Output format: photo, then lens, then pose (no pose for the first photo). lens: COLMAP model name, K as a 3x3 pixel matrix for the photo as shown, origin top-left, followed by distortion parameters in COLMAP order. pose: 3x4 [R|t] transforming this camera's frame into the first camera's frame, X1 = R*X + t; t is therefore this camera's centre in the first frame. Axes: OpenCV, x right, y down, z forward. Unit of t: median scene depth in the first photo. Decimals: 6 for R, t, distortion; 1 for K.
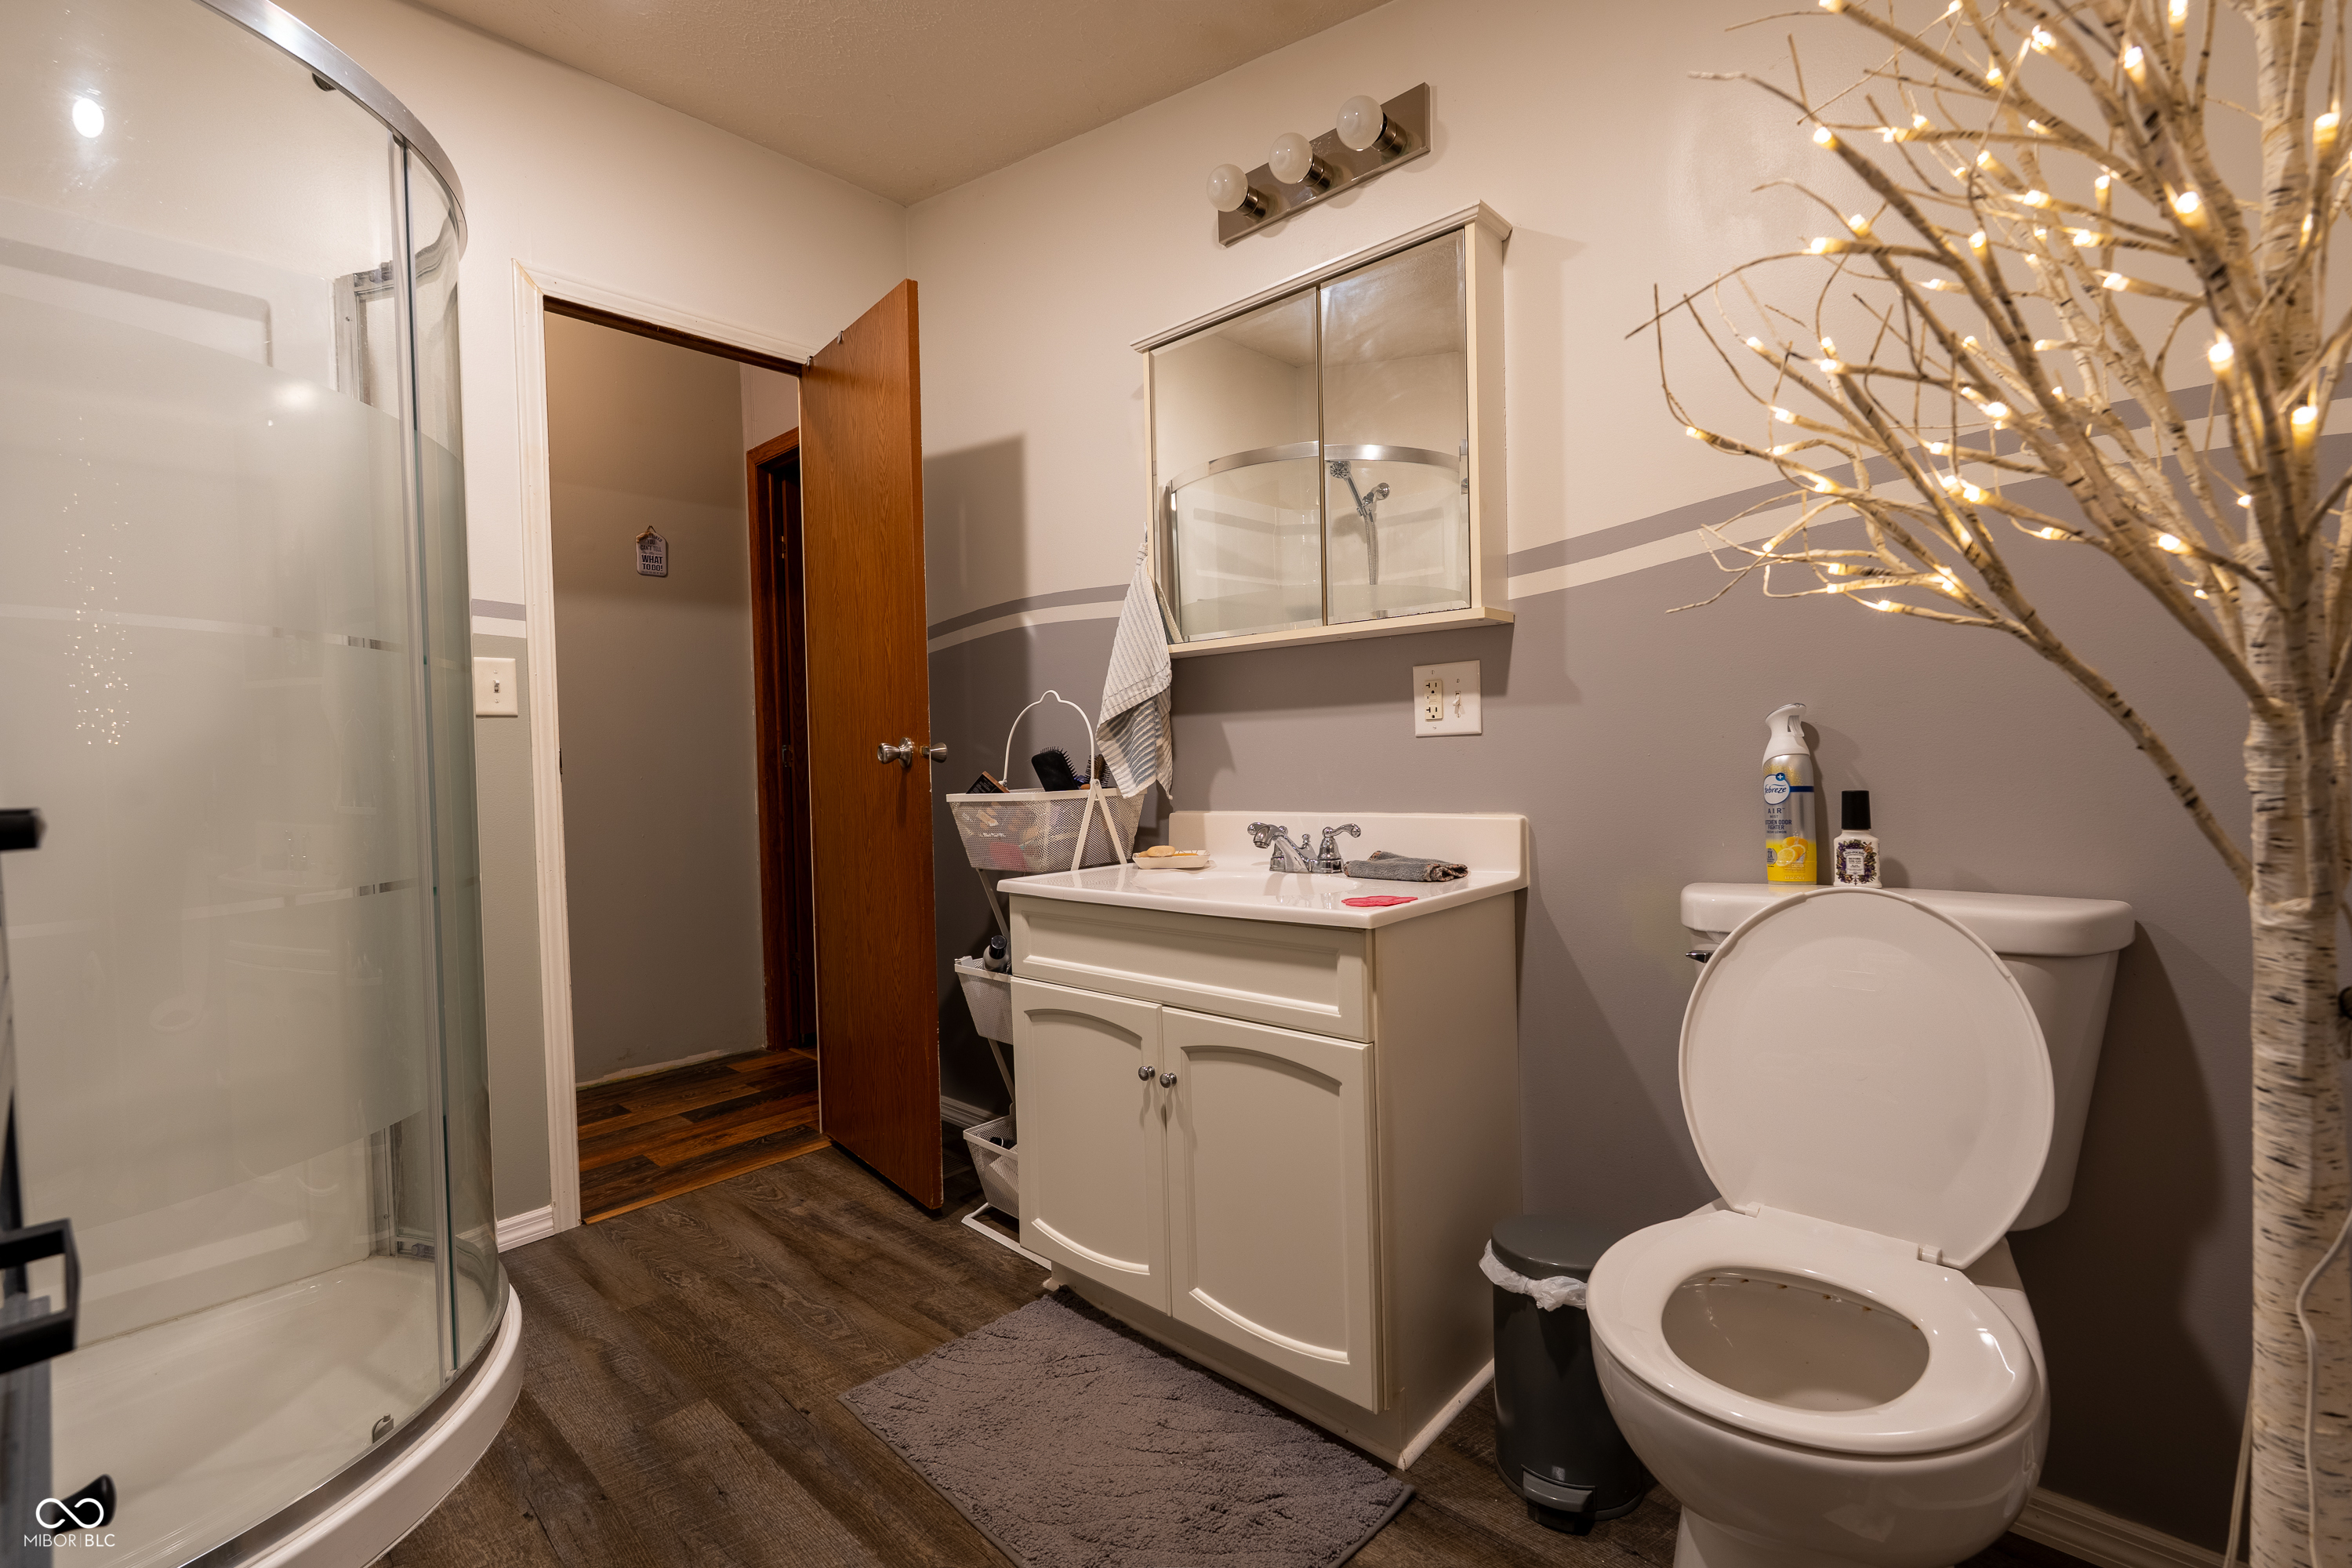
lens RADIAL K [[1026.4, 0, 1172.6], [0, 1026.4, 781.0], [0, 0, 1]] dist [0.000042, -0.000077]
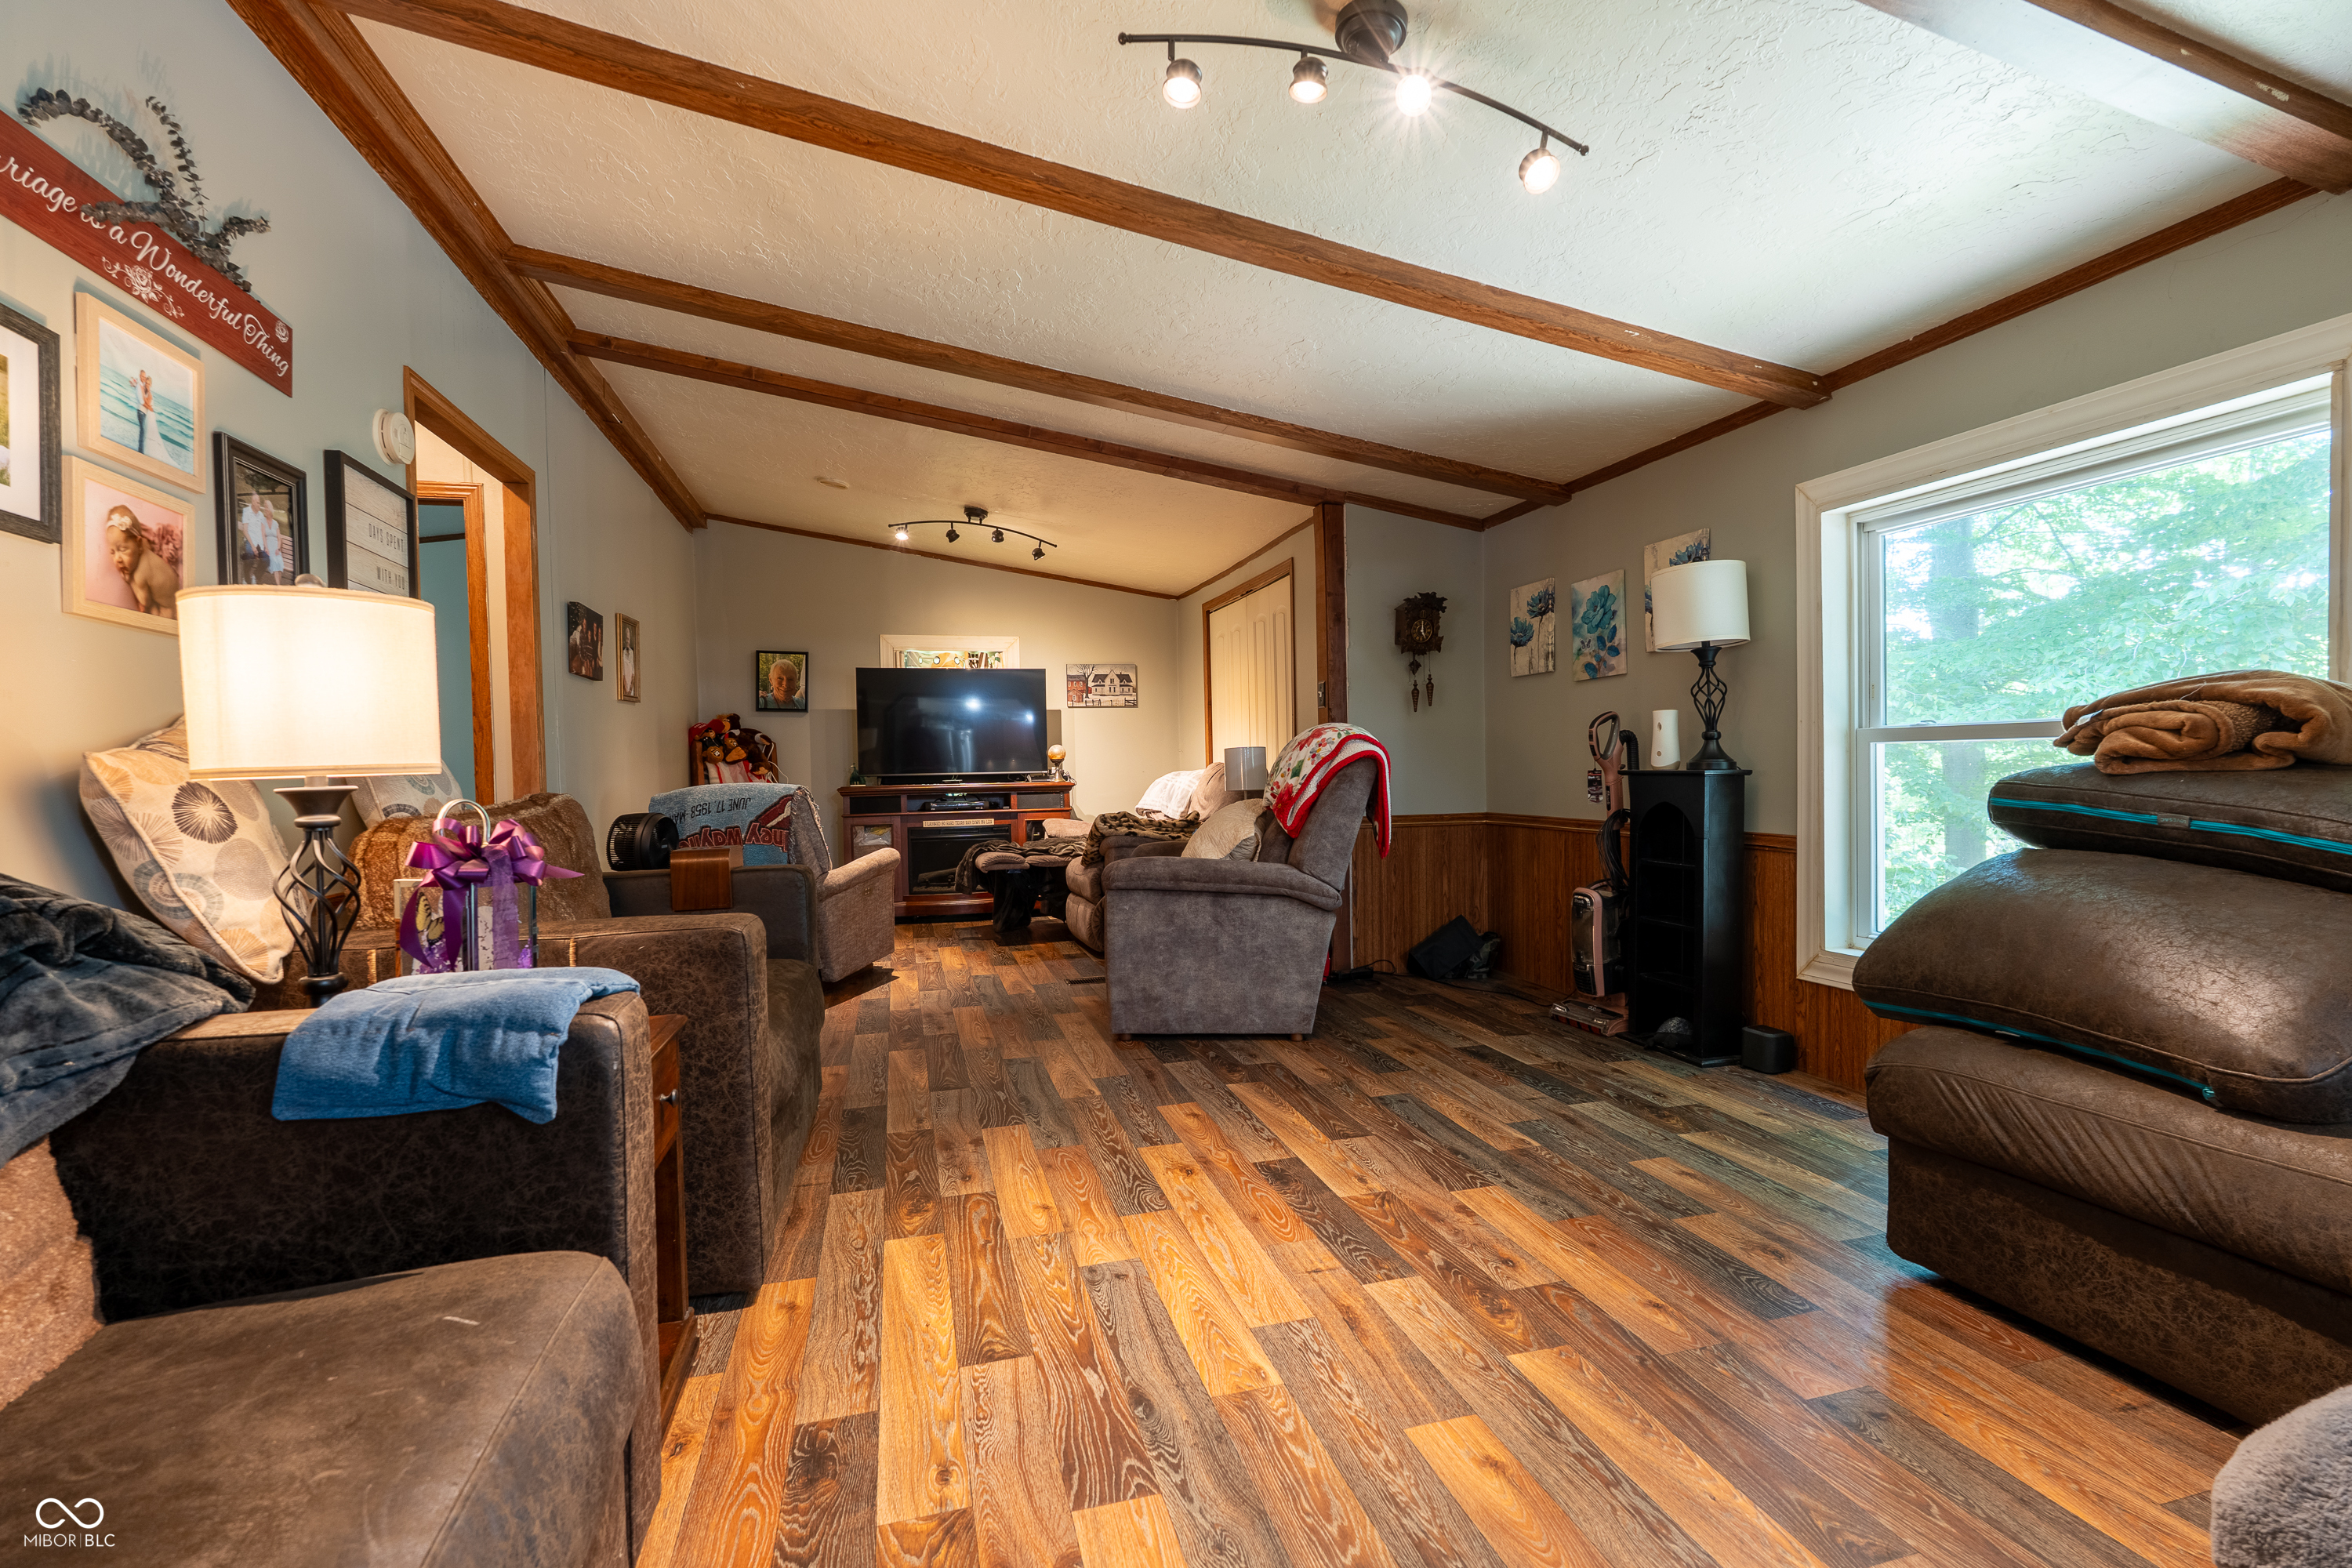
lens RADIAL K [[1026.4, 0, 1172.6], [0, 1026.4, 781.0], [0, 0, 1]] dist [0.000042, -0.000077]
pose [[-0.532247, 0.048700, -0.845188, 0.310006], [0.008625, 0.998604, 0.052109, -0.043054], [0.846545, 0.020445, -0.531924, 1.444001]]
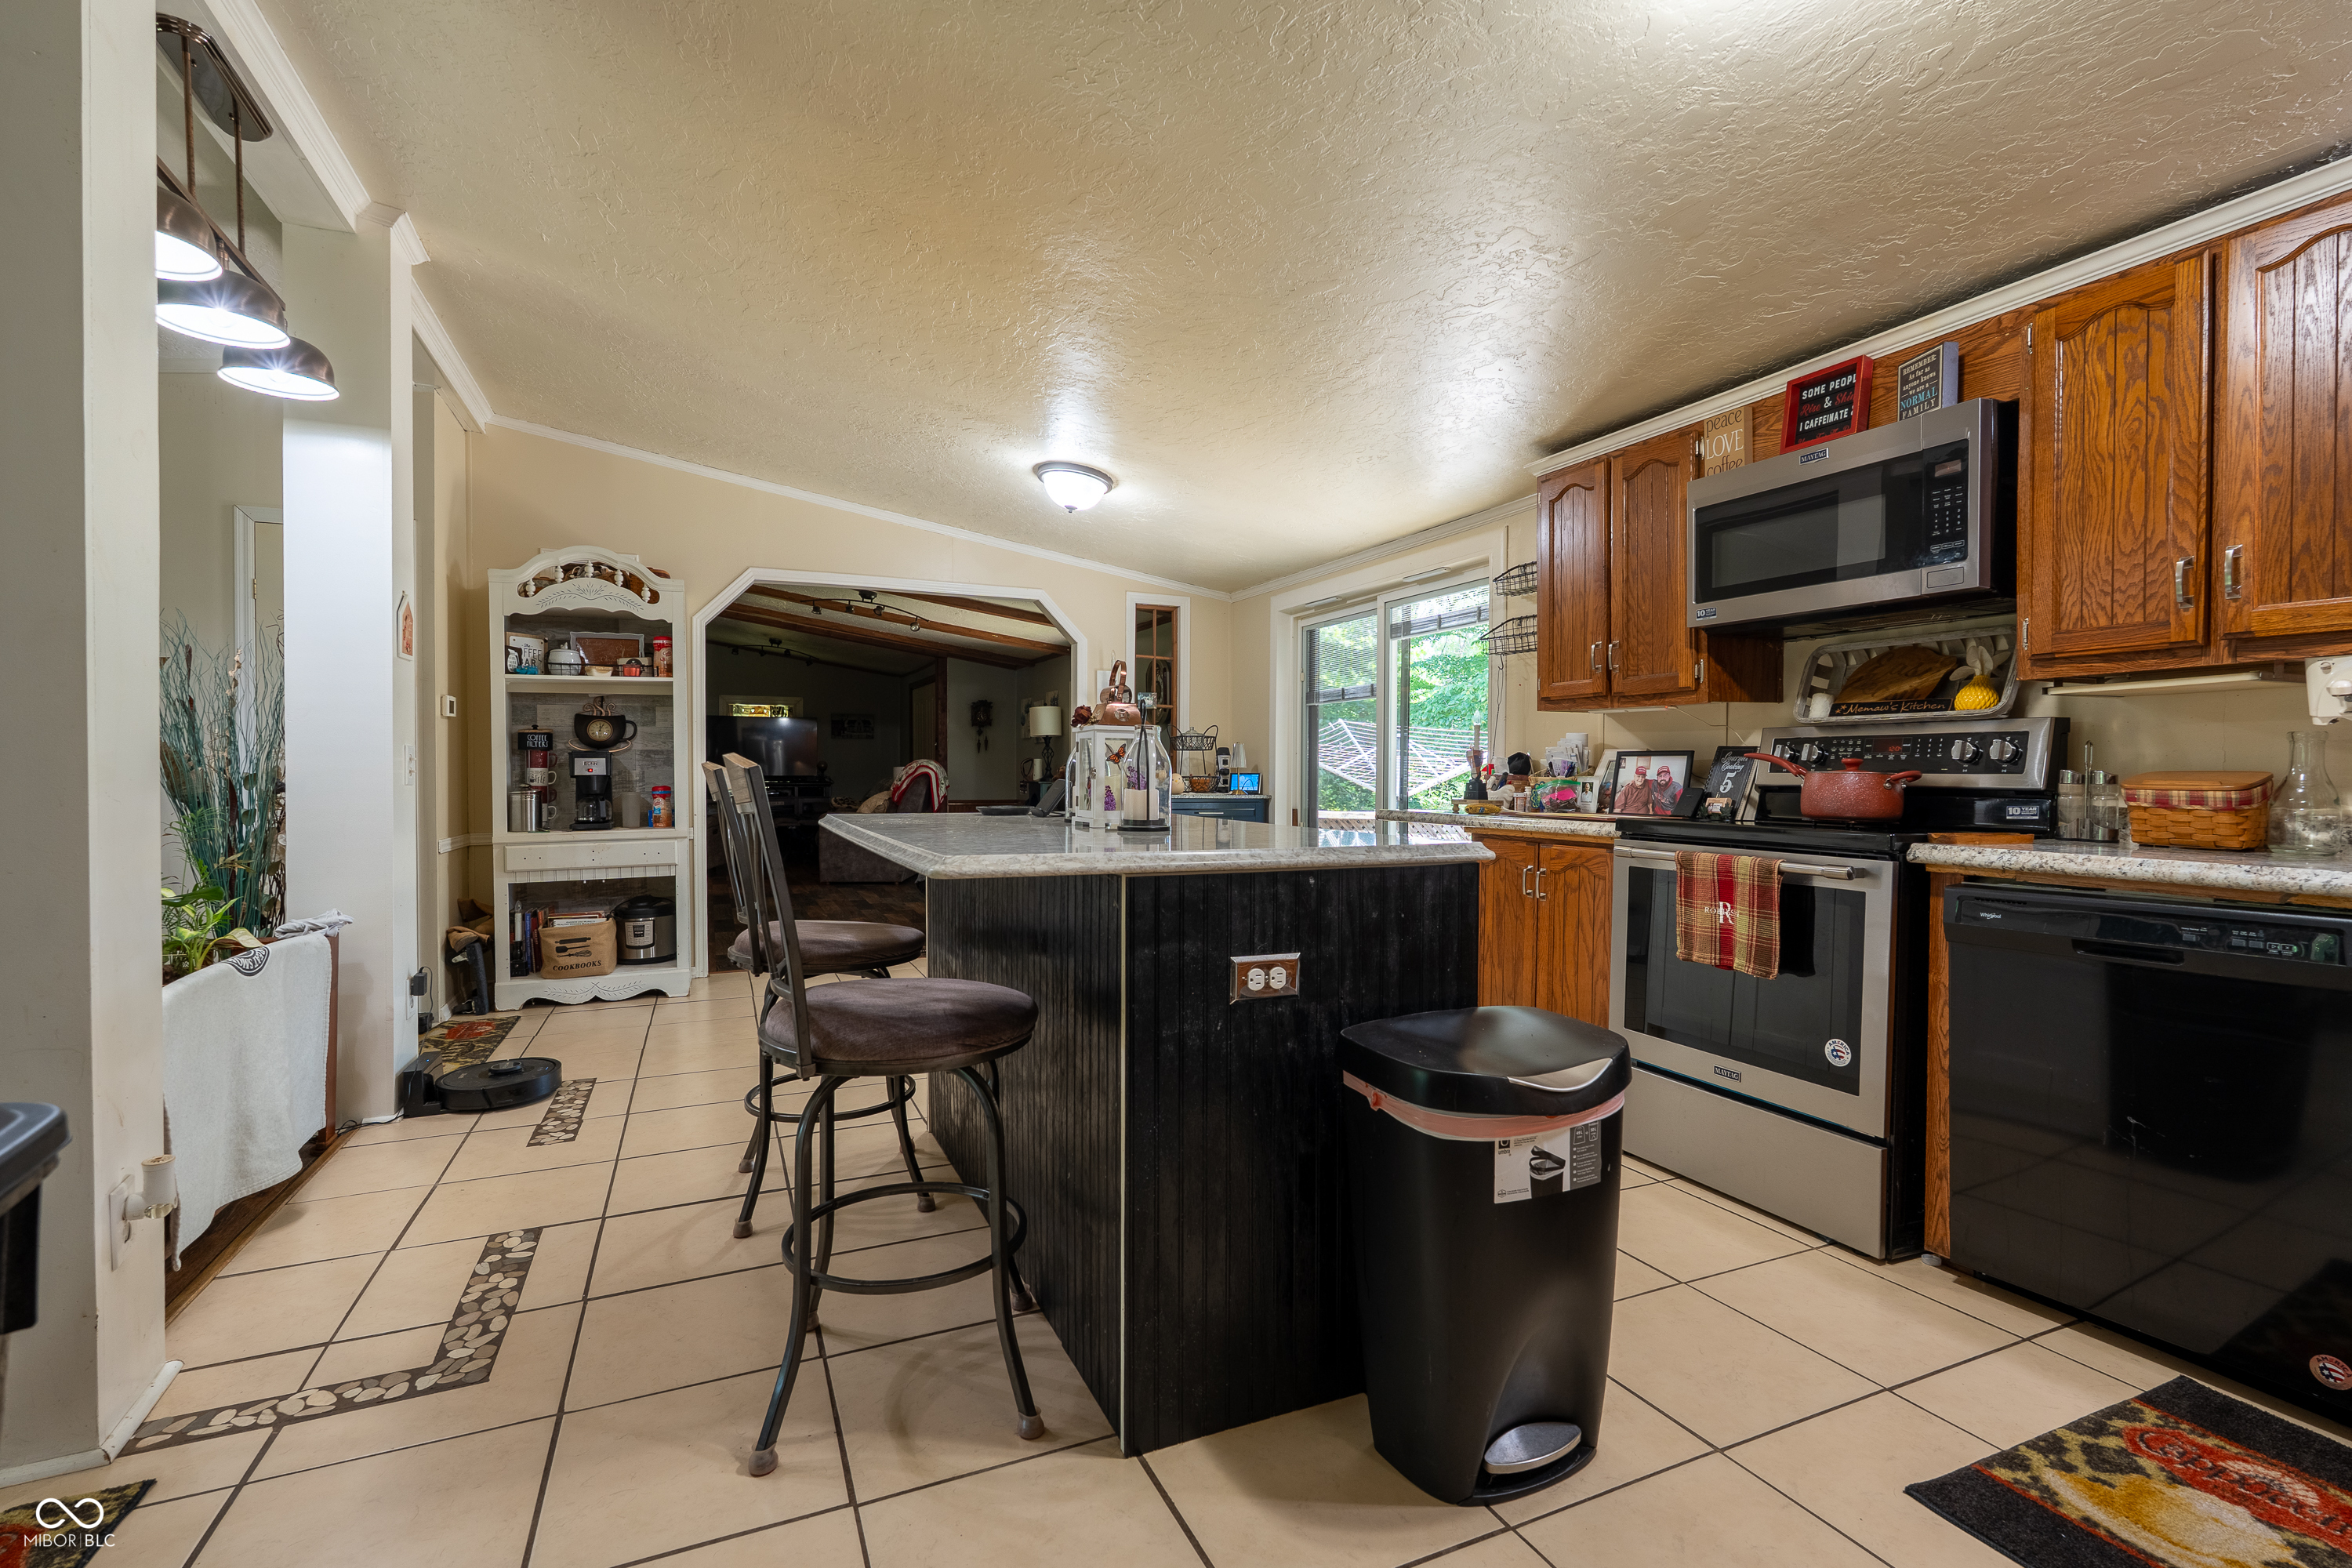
lens RADIAL K [[1041.2, 0, 1170.7], [0, 1041.2, 780.2], [0, 0, 1]] dist [0.000370, -0.000047]
pose [[-0.395399, 0.035958, -0.917806, 1.869298], [-0.015685, 0.998823, 0.045890, -0.150813], [0.918376, 0.032540, -0.394369, 3.020265]]
